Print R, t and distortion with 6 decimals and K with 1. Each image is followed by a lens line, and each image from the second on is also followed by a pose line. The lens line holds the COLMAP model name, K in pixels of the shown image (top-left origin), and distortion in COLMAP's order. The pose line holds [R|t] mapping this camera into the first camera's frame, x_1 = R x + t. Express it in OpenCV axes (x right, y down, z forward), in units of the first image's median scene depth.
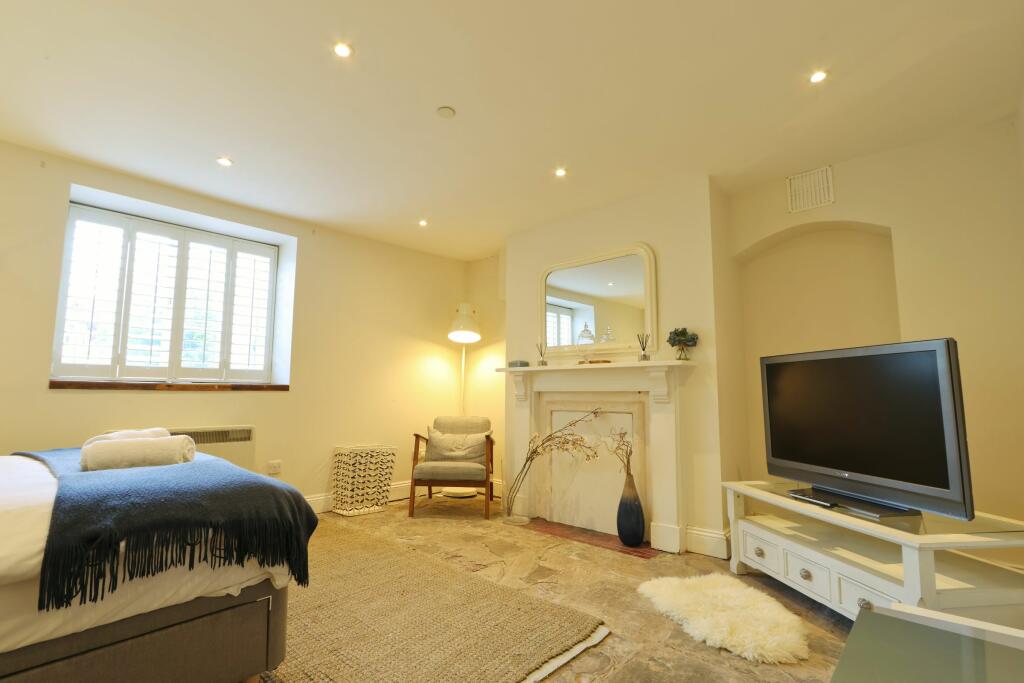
lens RADIAL K [[473.8, 0, 505.4], [0, 473.8, 343.2], [0, 0, 1]] dist [-0.014687, 0.003533]
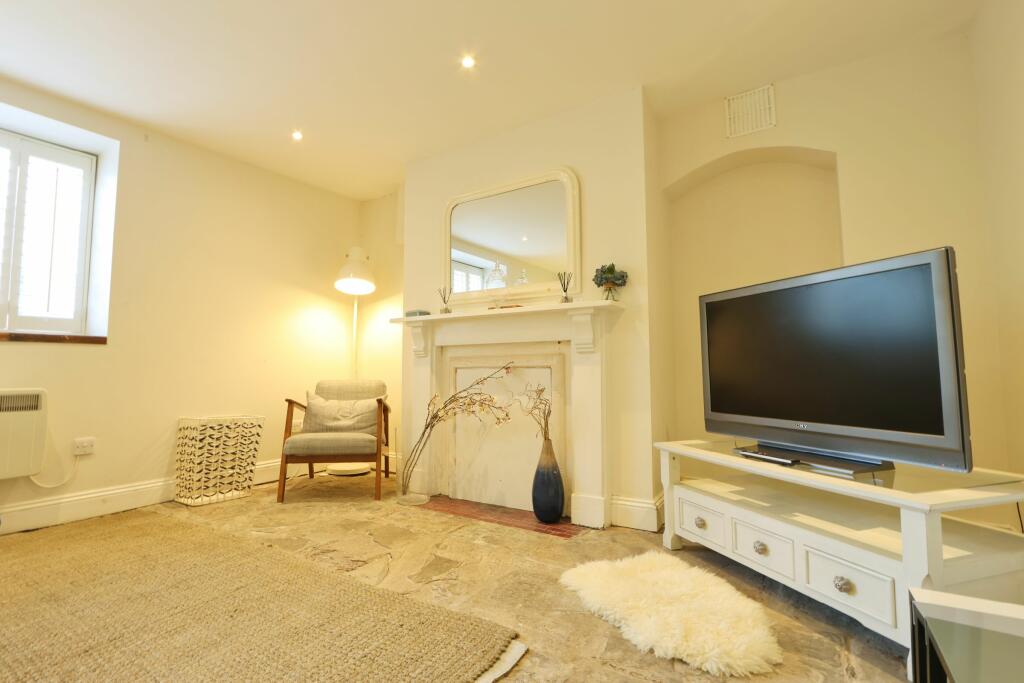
lens RADIAL K [[473.8, 0, 501.9], [0, 473.8, 333.5], [0, 0, 1]] dist [-0.014687, 0.003533]
pose [[0.984120, 0.006368, 0.177389, 0.033895], [-0.011447, 0.999553, 0.027623, 0.070482], [-0.177134, -0.029215, 0.983753, 0.197400]]
